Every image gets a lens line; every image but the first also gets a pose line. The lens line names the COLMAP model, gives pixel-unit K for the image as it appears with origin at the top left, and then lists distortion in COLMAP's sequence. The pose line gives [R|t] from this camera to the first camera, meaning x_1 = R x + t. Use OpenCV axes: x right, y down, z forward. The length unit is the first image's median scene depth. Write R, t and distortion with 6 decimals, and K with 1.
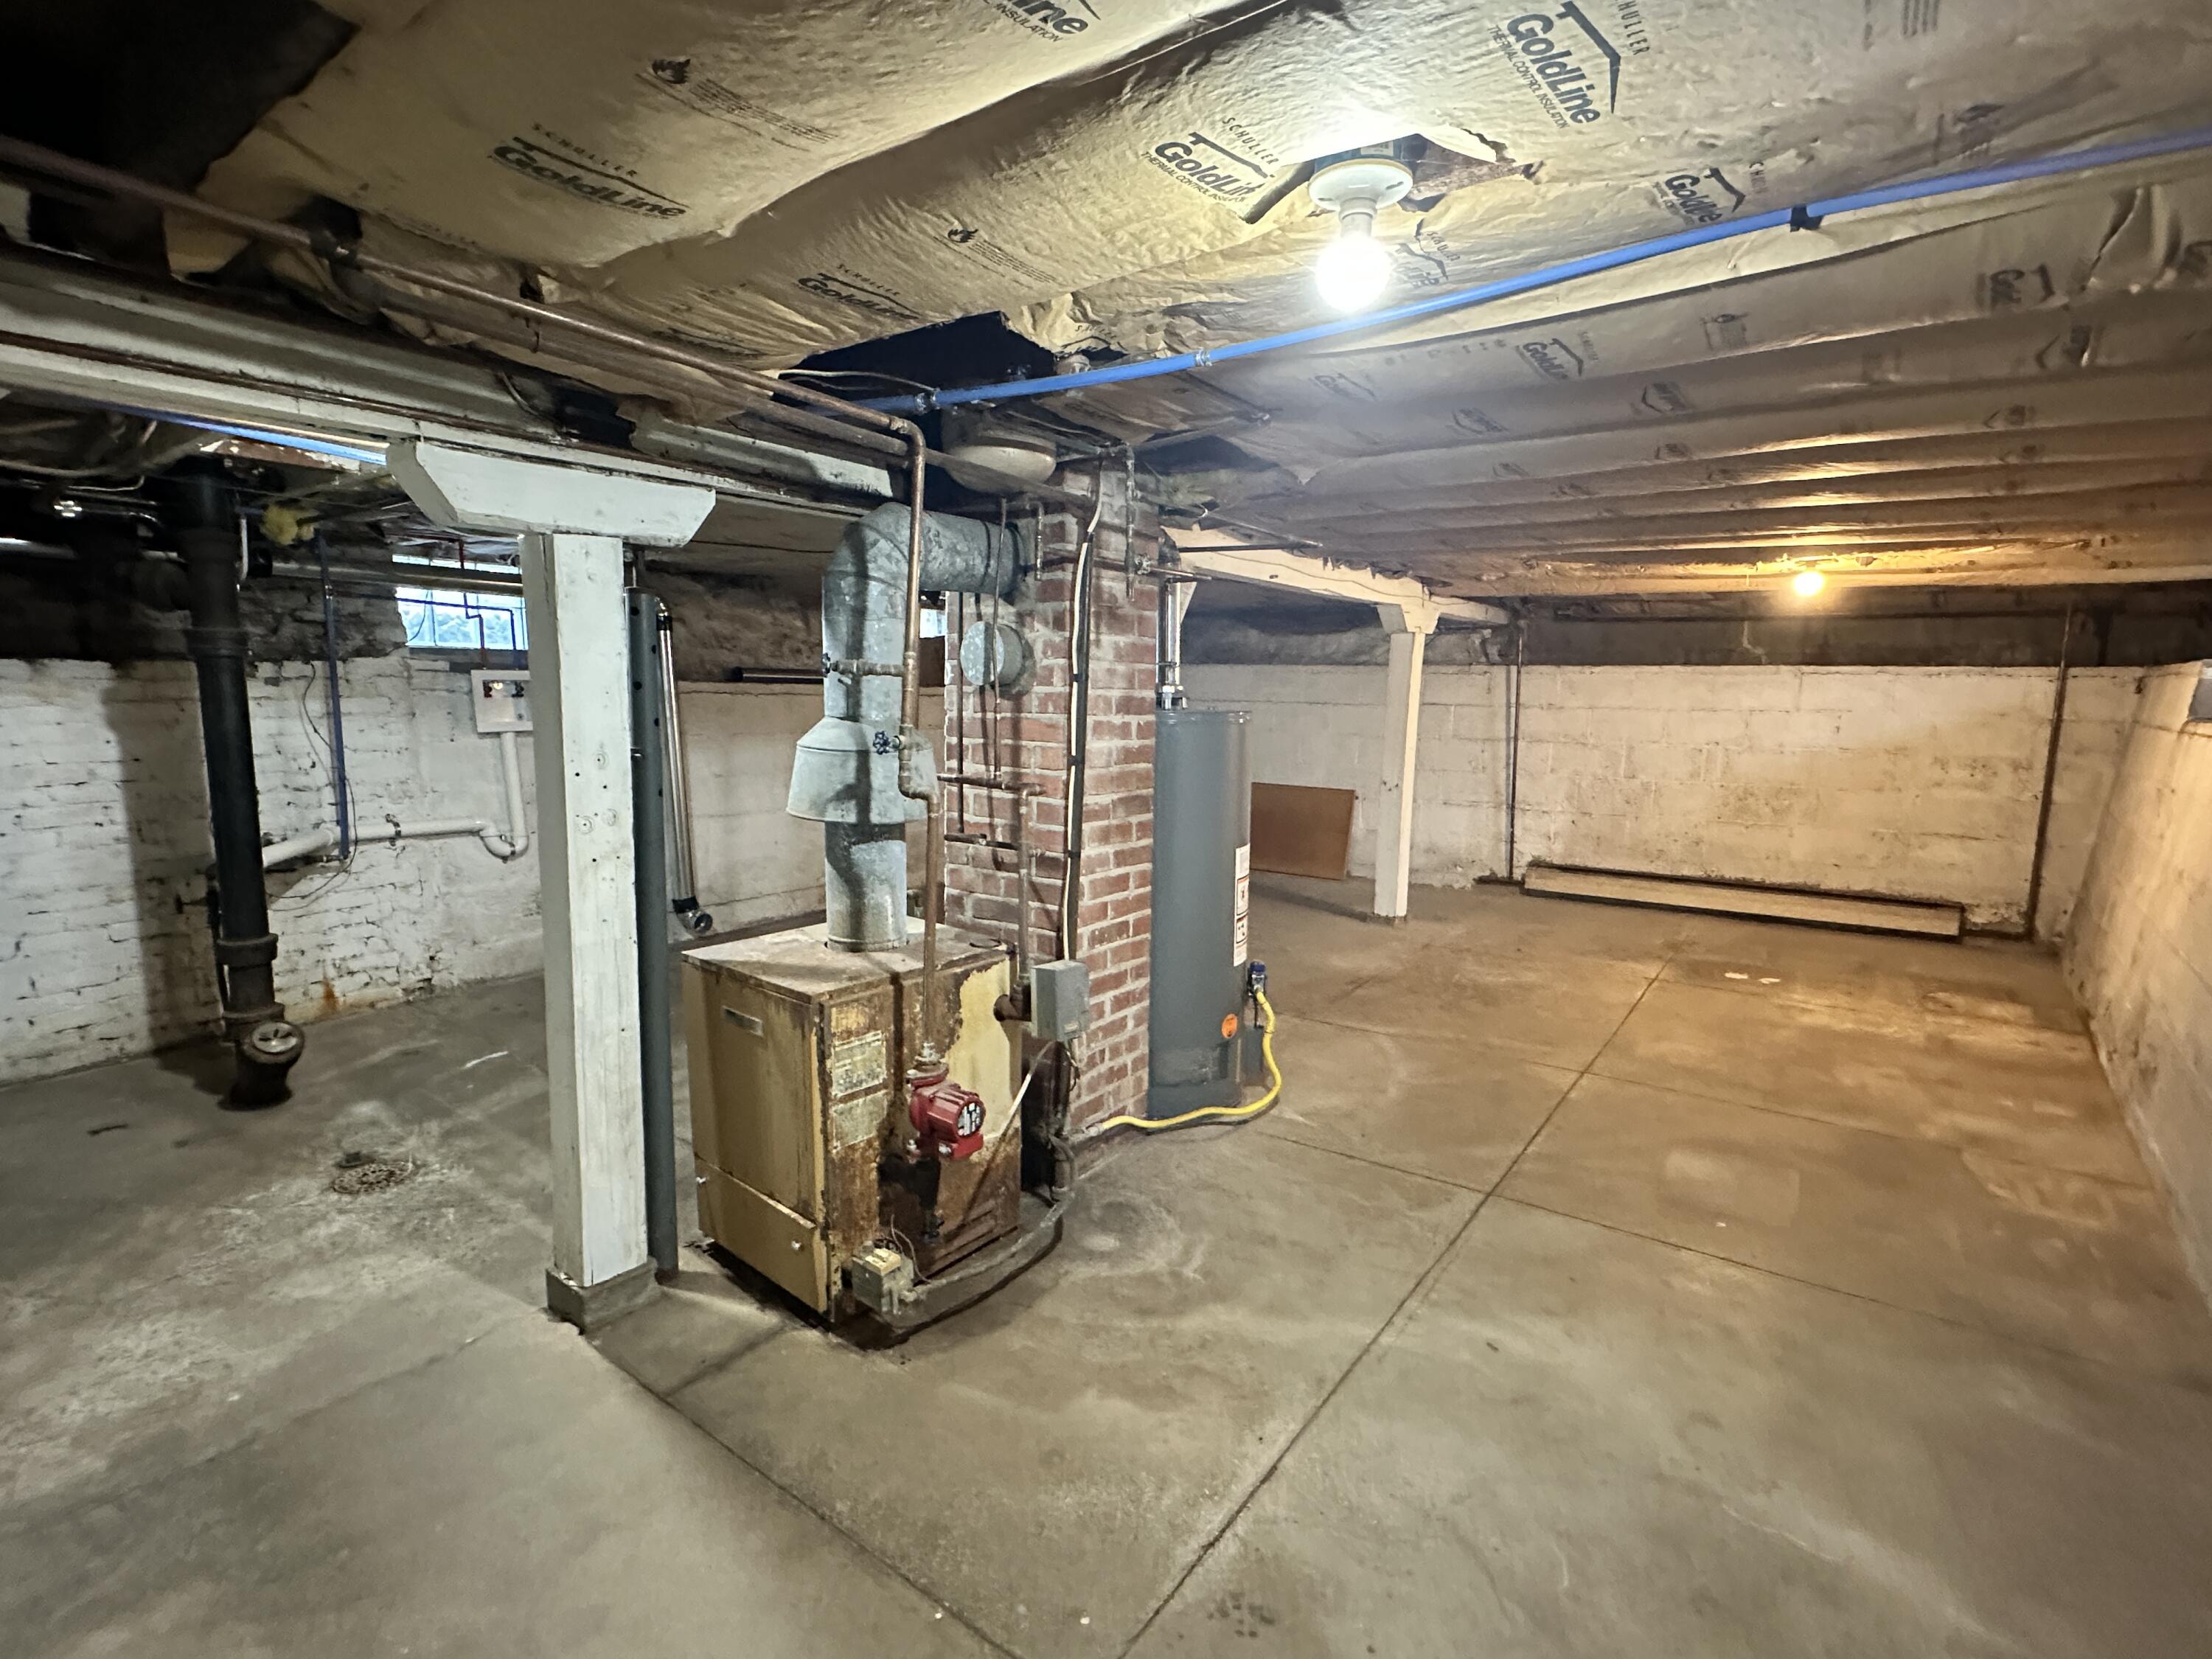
lens RADIAL K [[1052.7, 0, 1103.3], [0, 1052.7, 836.0], [0, 0, 1]] dist [-0.008427, 0.003555]
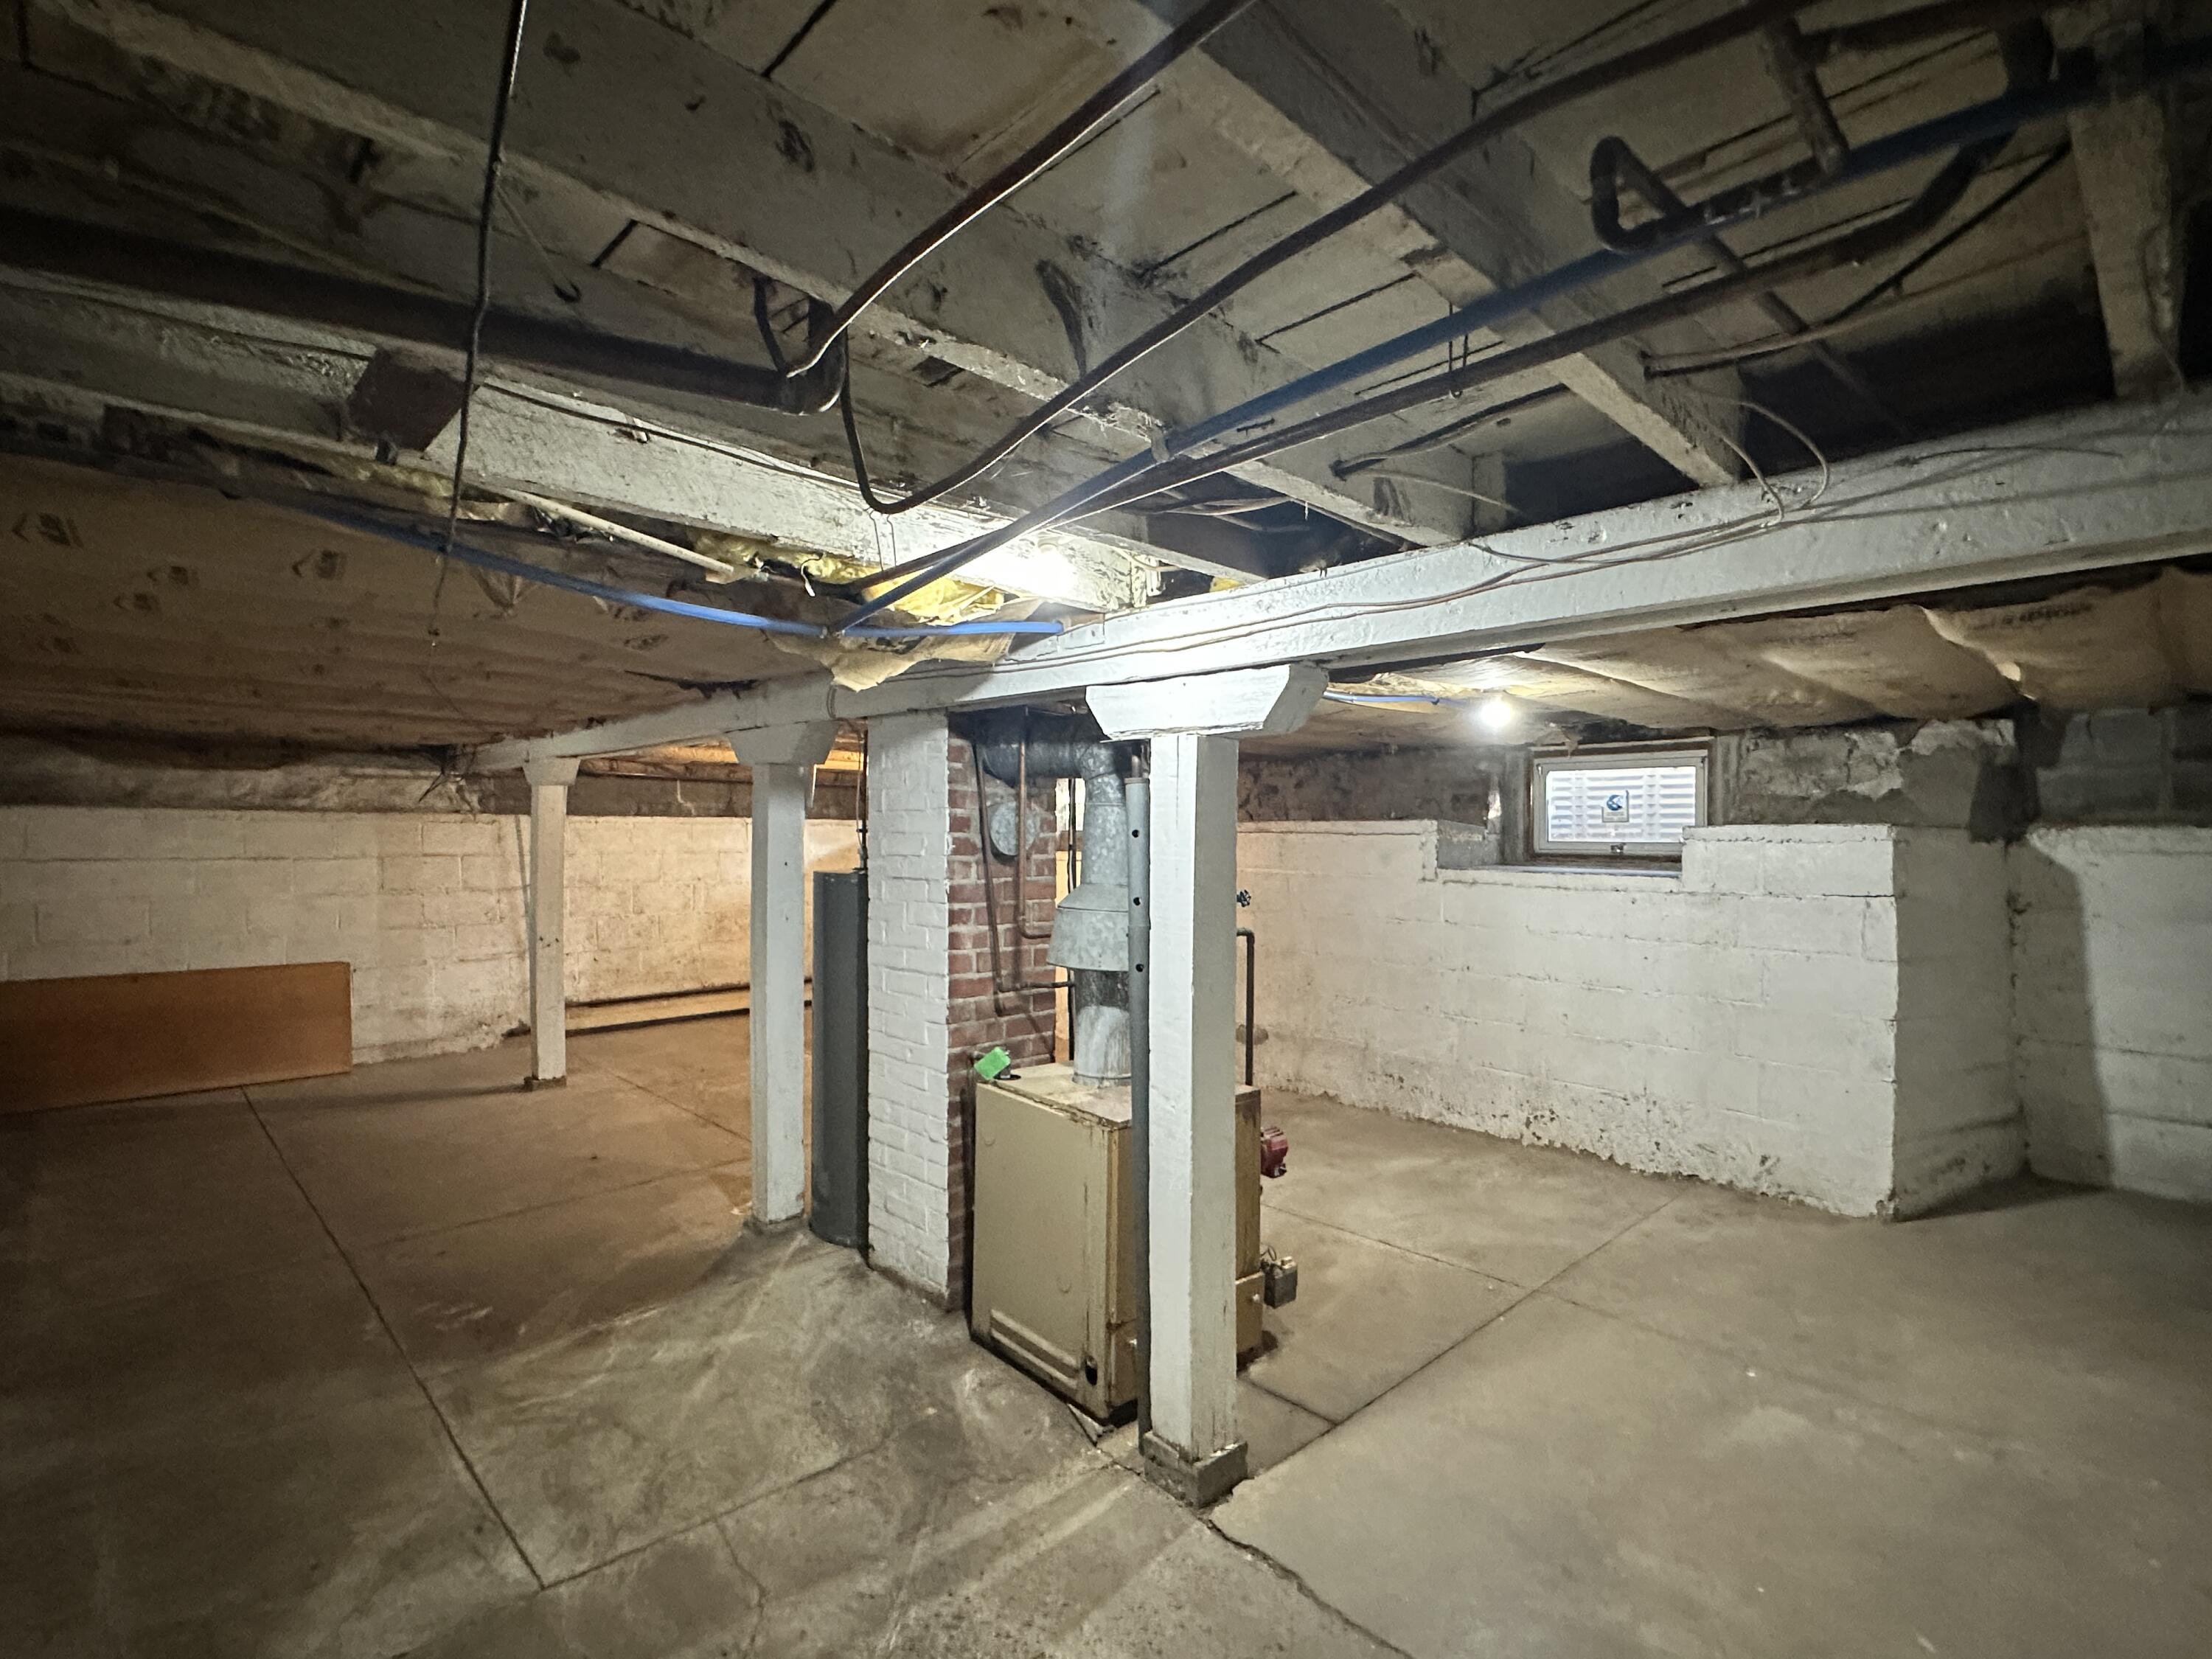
lens RADIAL K [[1052.7, 0, 1096.7], [0, 1052.7, 837.2], [0, 0, 1]] dist [-0.008427, 0.003555]
pose [[0.180232, -0.015536, 0.983501, -0.762684], [0.135724, 0.990704, -0.009222, -0.085688], [-0.974215, 0.135147, 0.180666, 0.428598]]
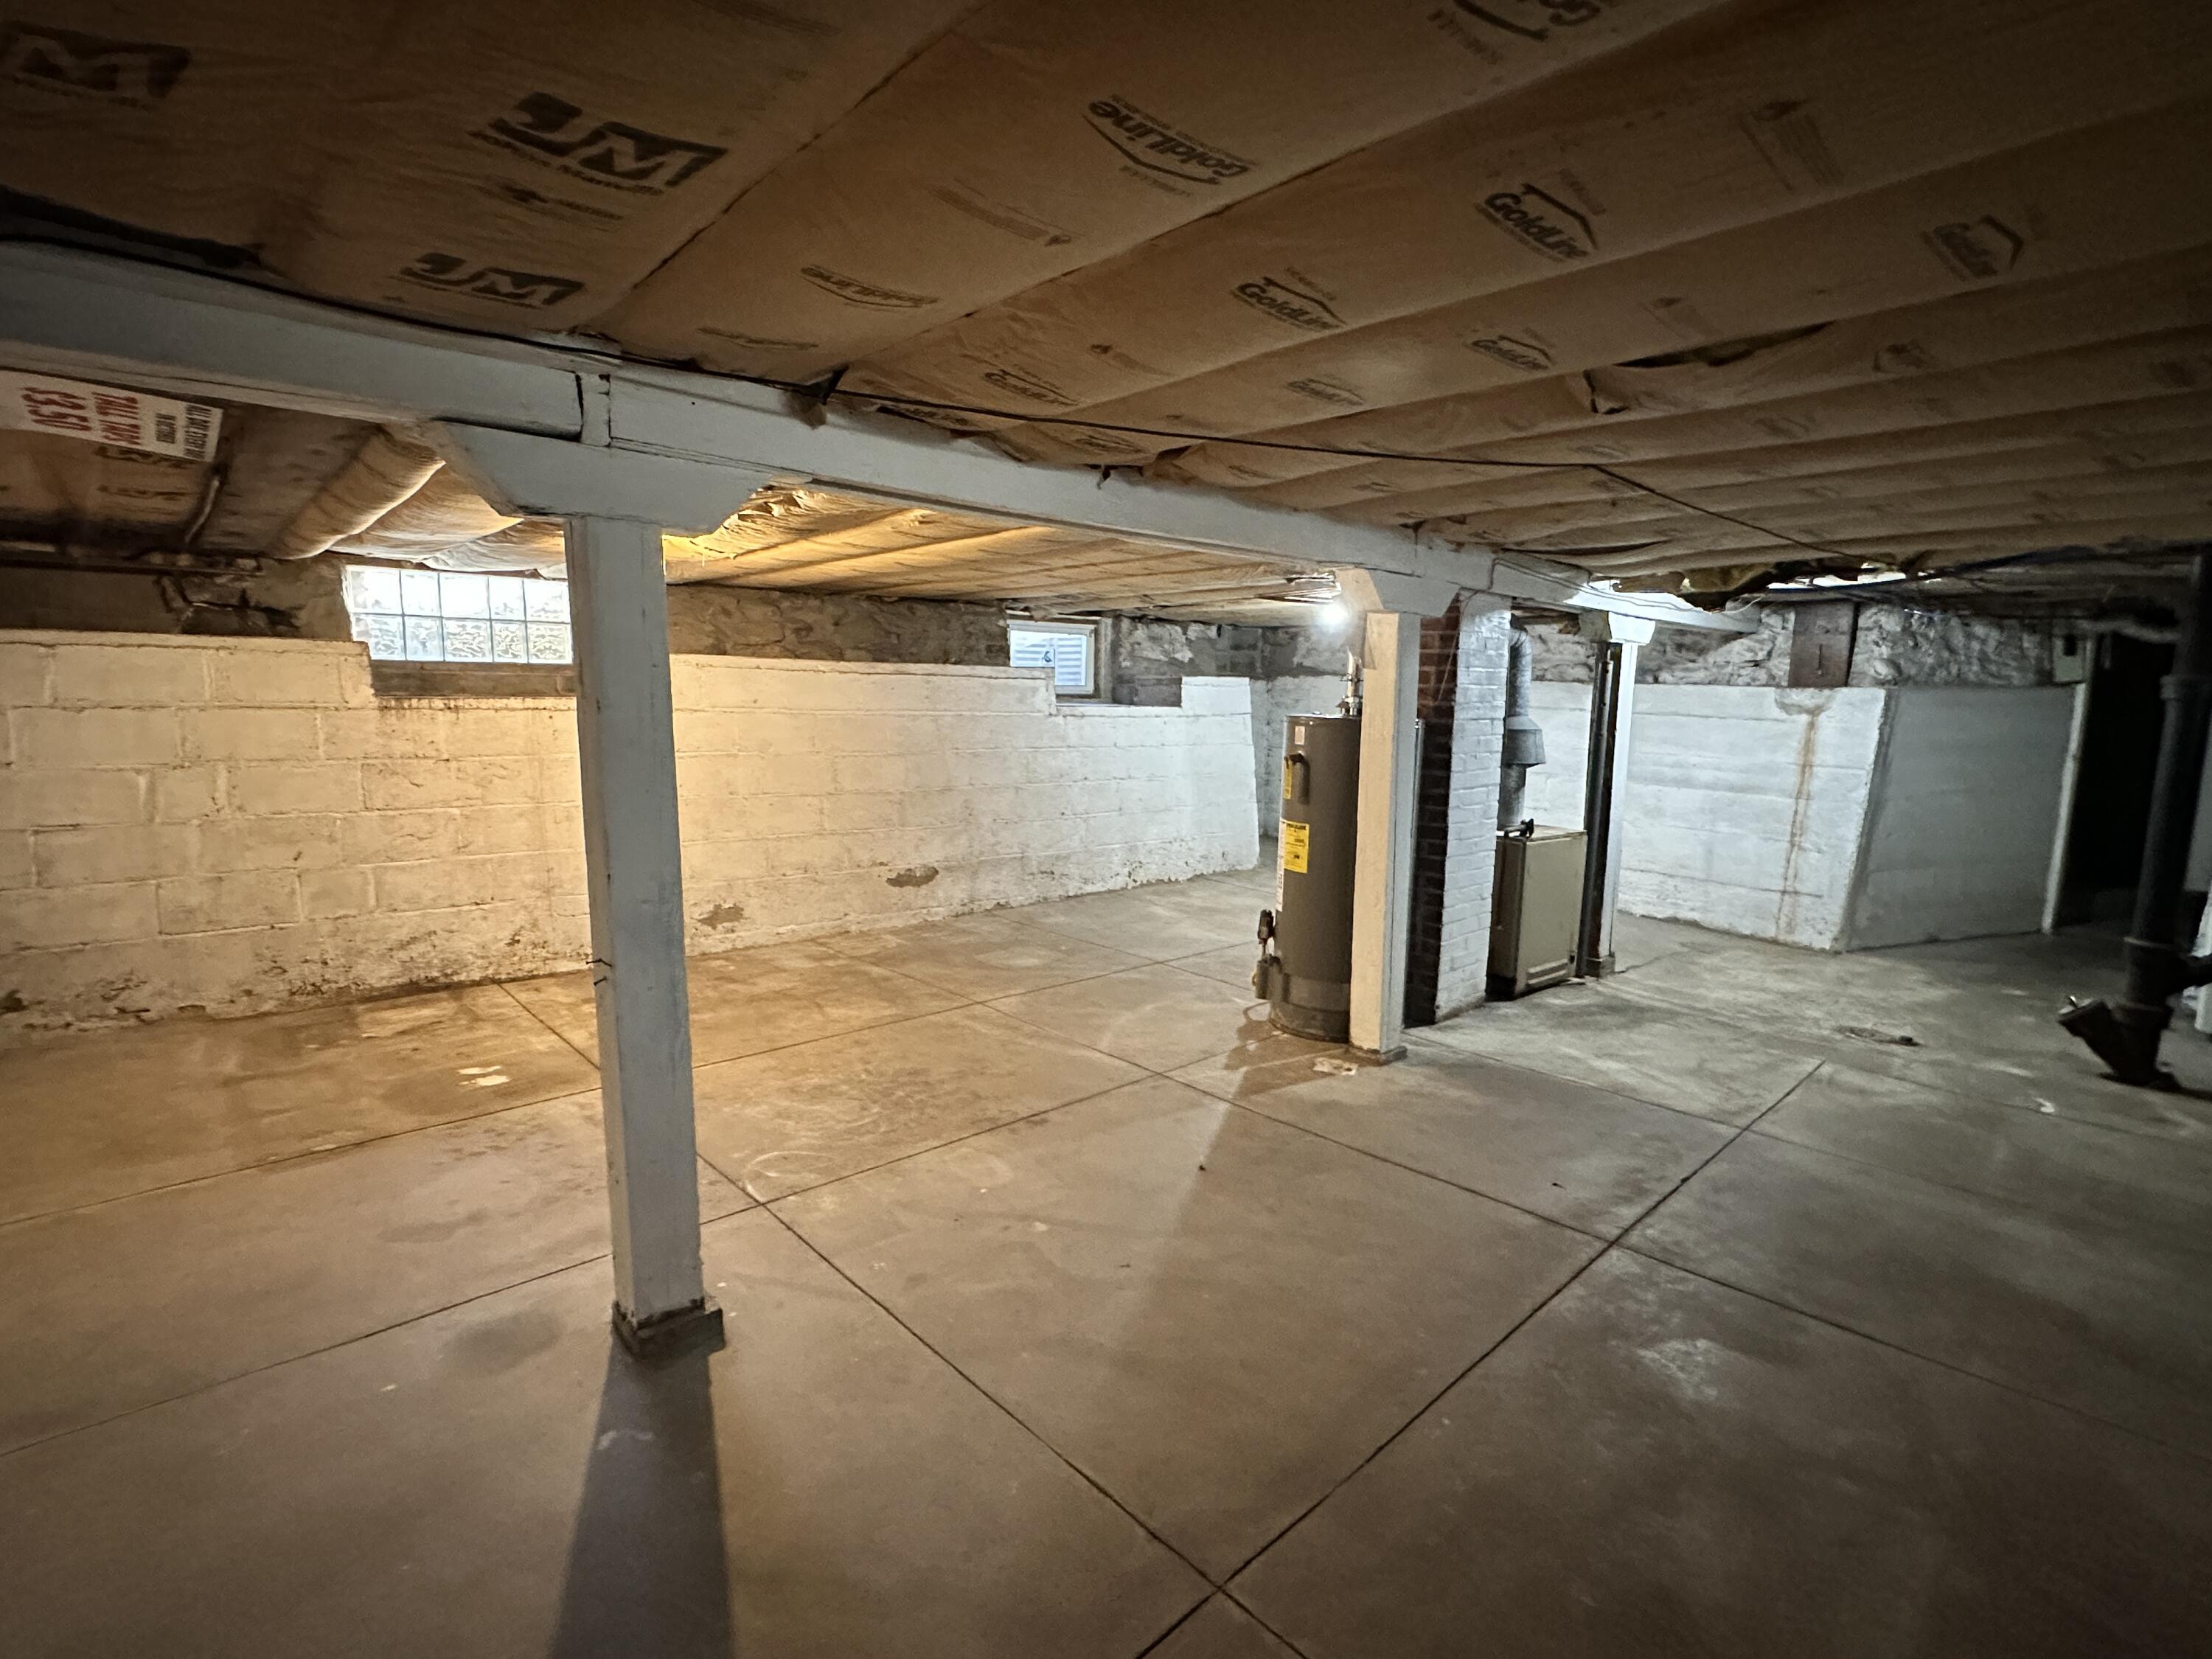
lens RADIAL K [[1052.7, 0, 1101.7], [0, 1052.7, 839.4], [0, 0, 1]] dist [-0.008427, 0.003555]
pose [[-0.980447, -0.058743, 0.187811, 0.084344], [-0.003605, 0.959606, 0.281326, -0.248972], [-0.196751, 0.275148, -0.941054, 1.713032]]
